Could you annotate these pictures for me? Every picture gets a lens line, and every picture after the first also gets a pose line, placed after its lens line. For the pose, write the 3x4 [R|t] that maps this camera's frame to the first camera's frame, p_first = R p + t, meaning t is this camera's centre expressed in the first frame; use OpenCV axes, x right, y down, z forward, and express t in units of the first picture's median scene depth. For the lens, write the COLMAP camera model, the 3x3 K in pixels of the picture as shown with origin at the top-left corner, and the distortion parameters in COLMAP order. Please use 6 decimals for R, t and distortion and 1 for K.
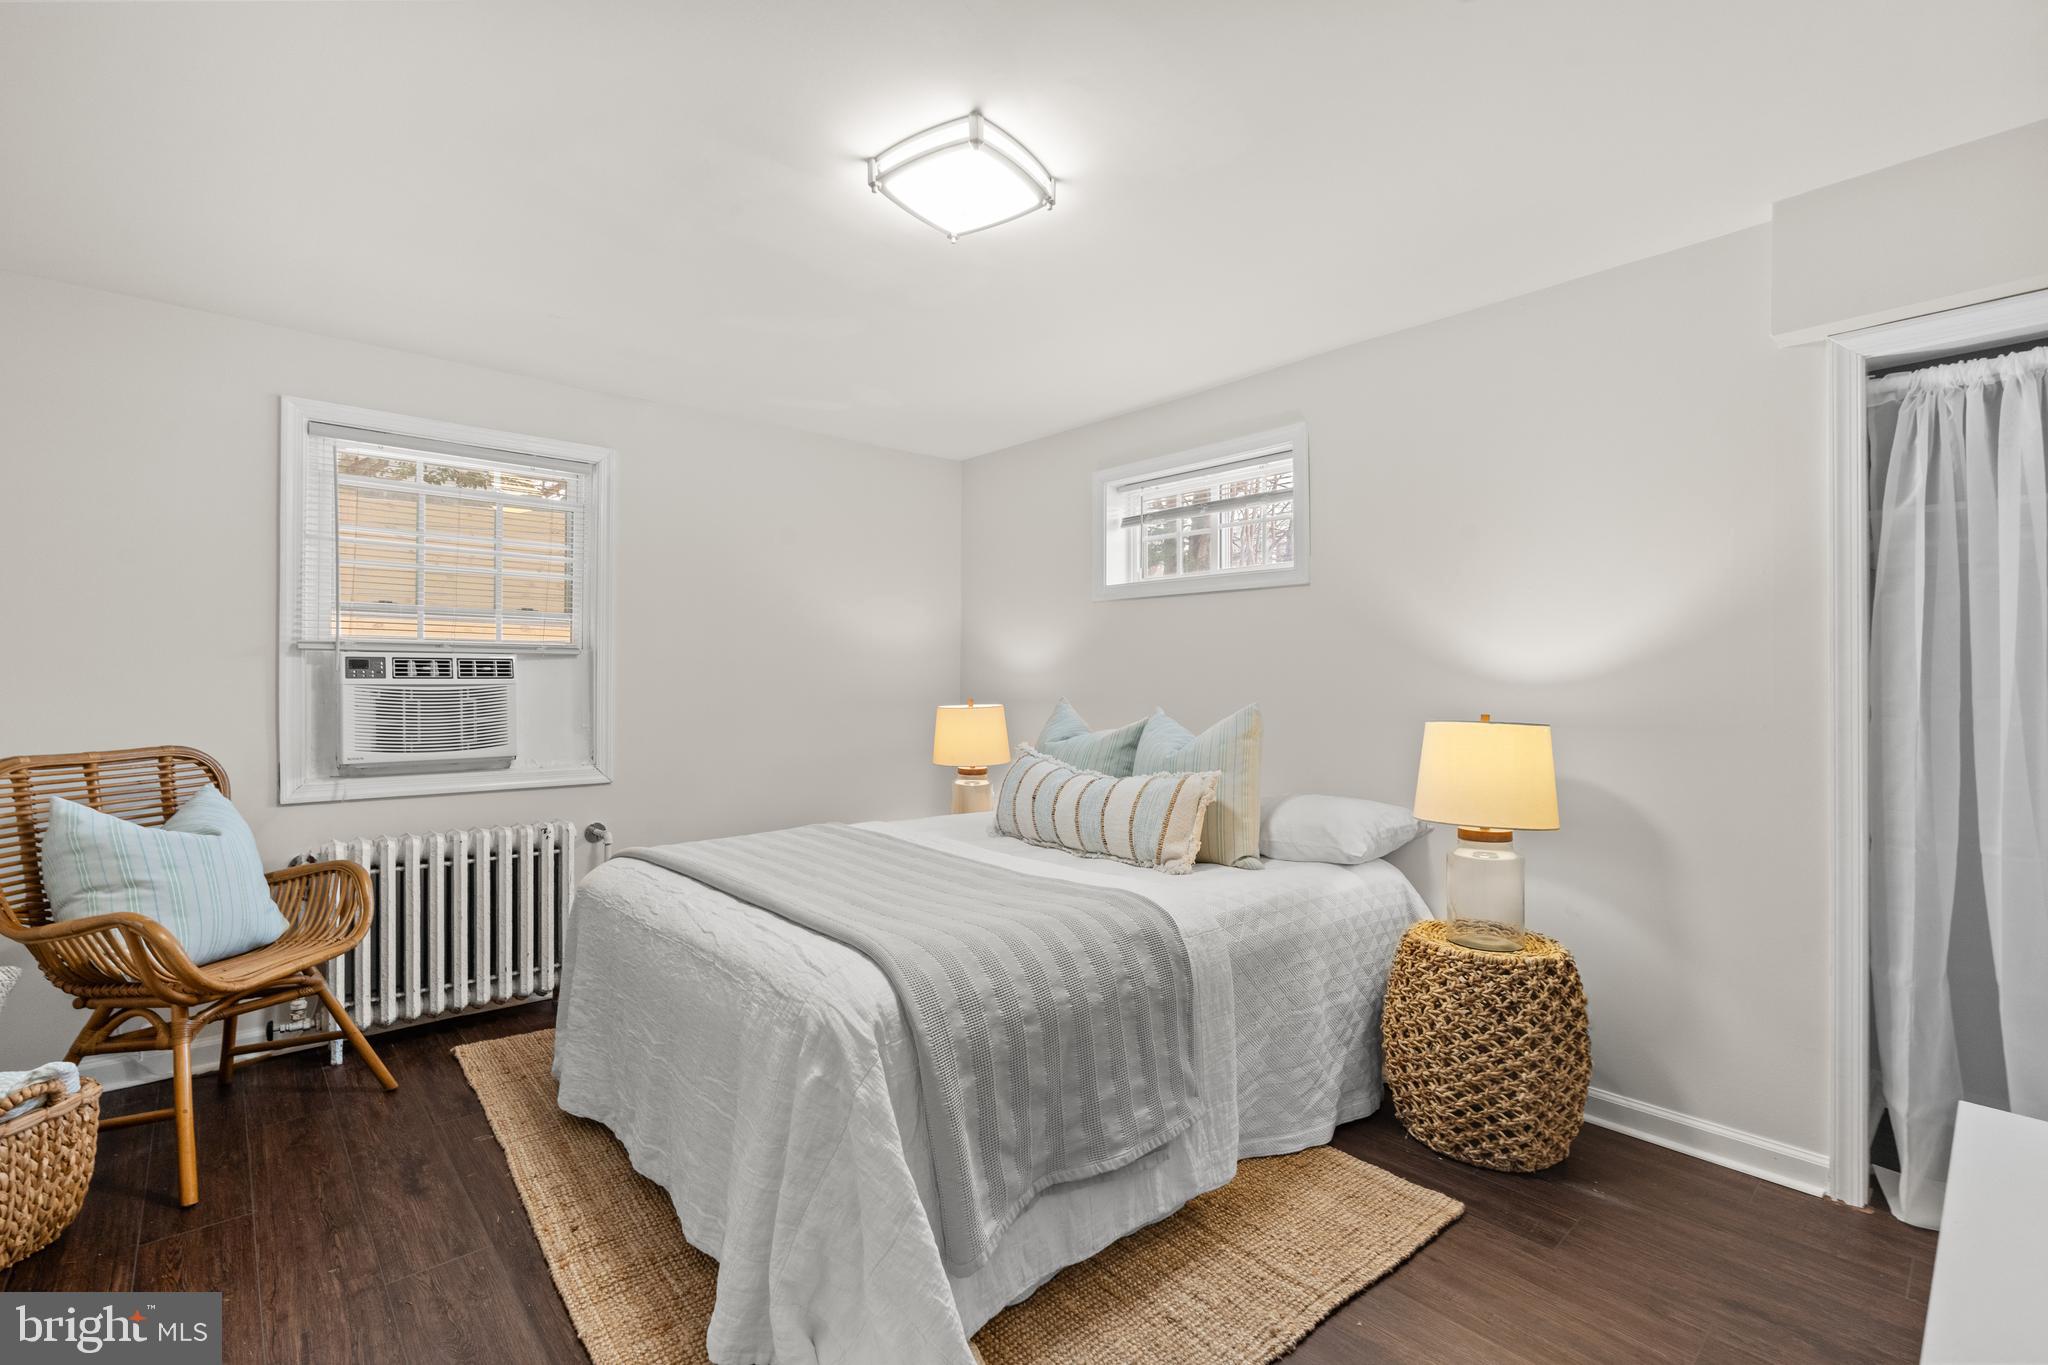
lens RADIAL K [[905.0, 0, 1020.9], [0, 905.0, 674.8], [0, 0, 1]] dist [-0.000591, -0.000103]
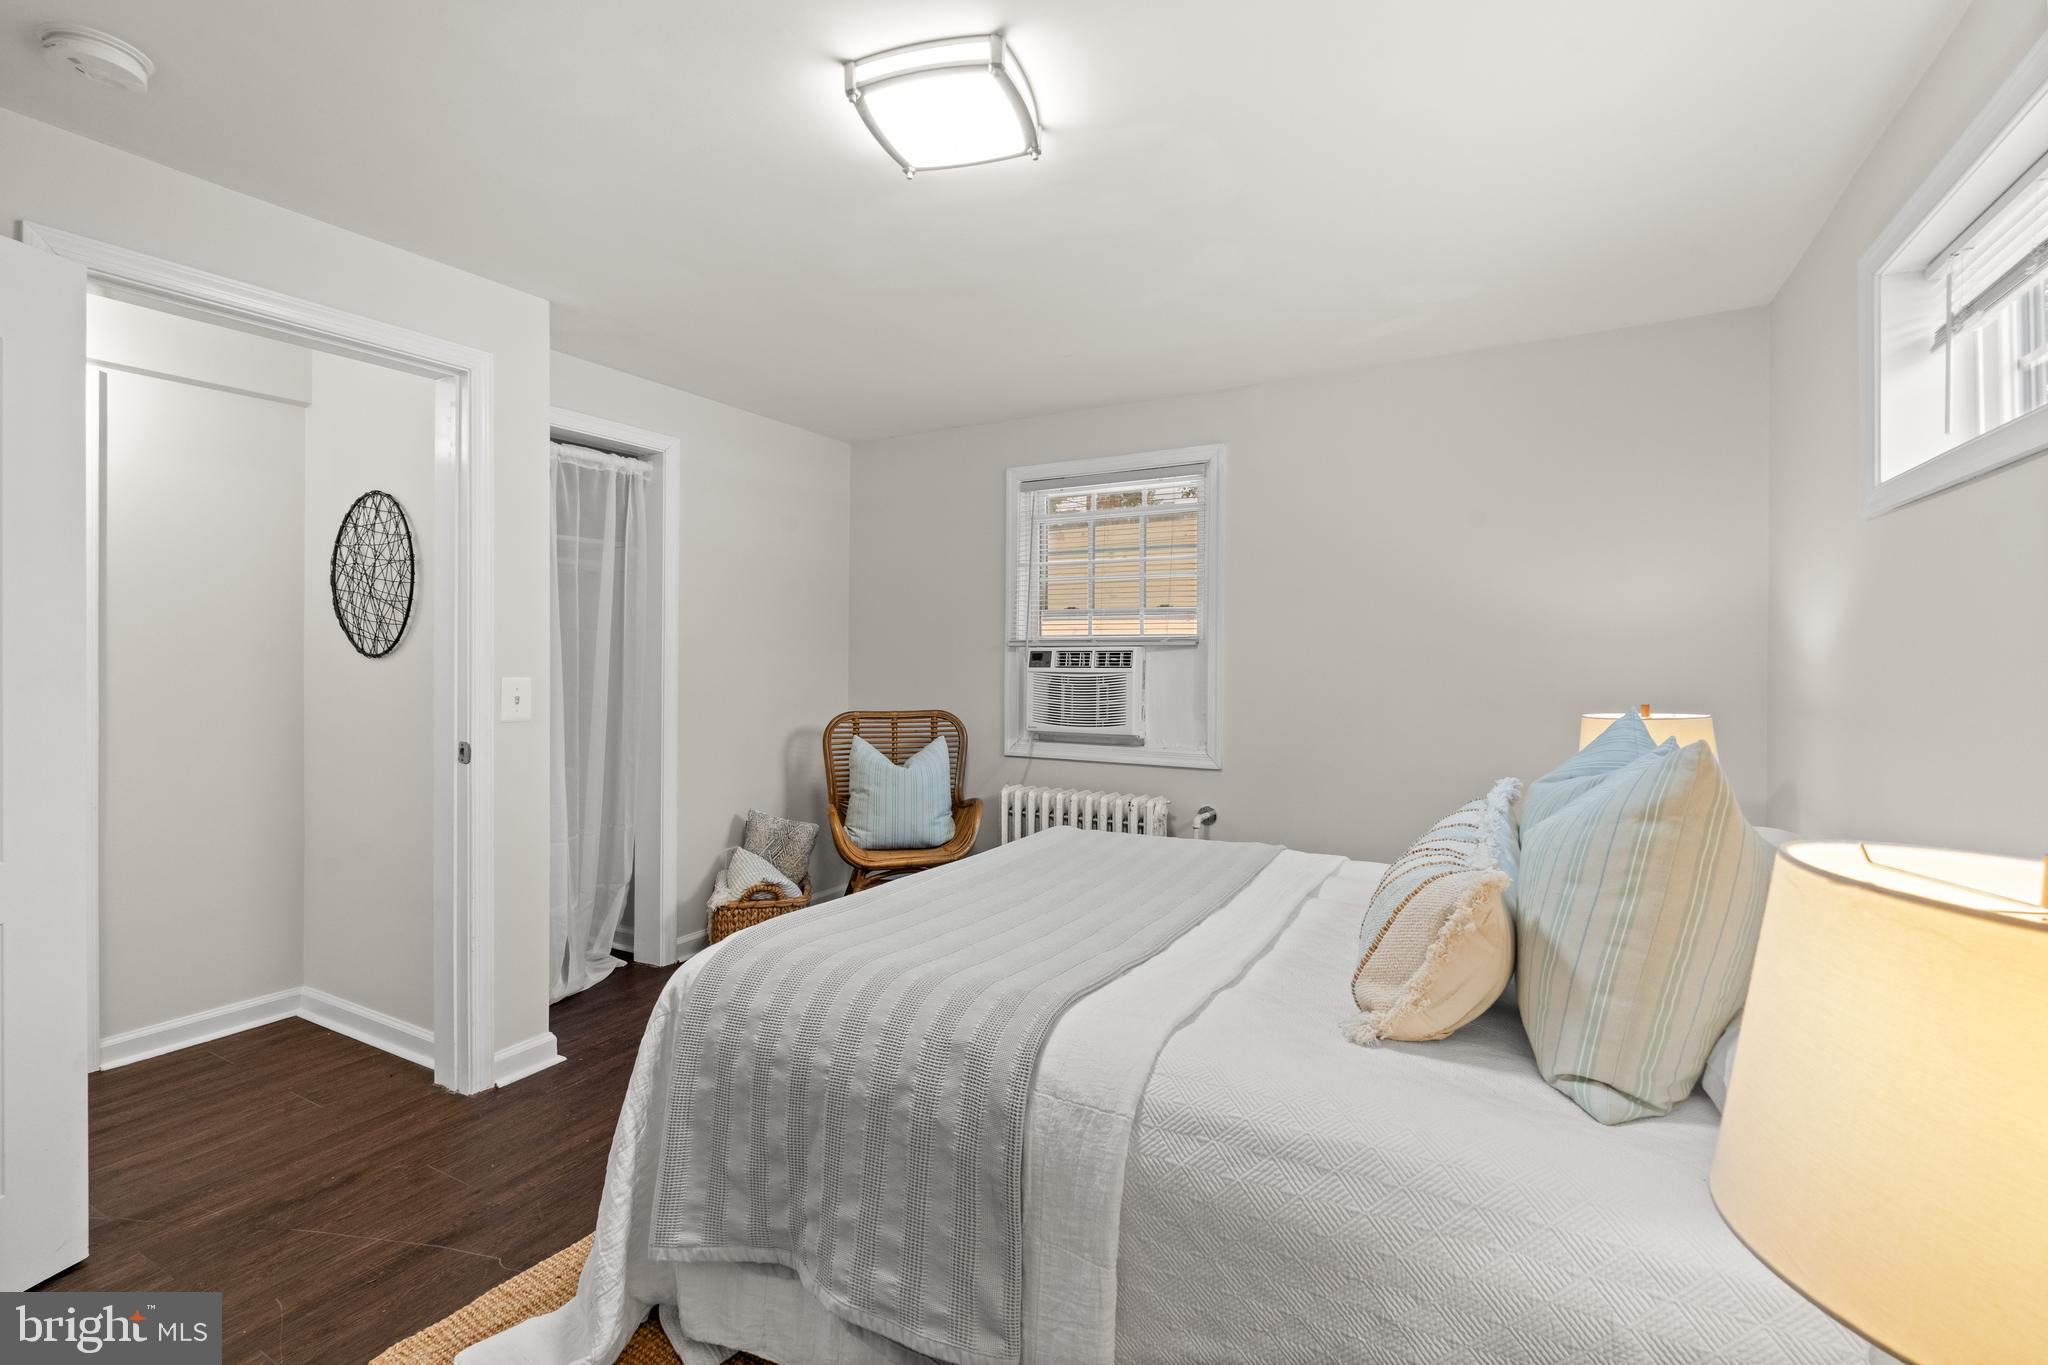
lens RADIAL K [[918.6, 0, 1022.2], [0, 918.6, 654.1], [0, 0, 1]] dist [-0.001988, -0.000128]
pose [[0.326655, -0.005703, -0.945126, 0.538906], [0.005424, 0.999977, -0.004159, -0.010068], [0.945128, -0.003767, 0.326678, 0.531811]]
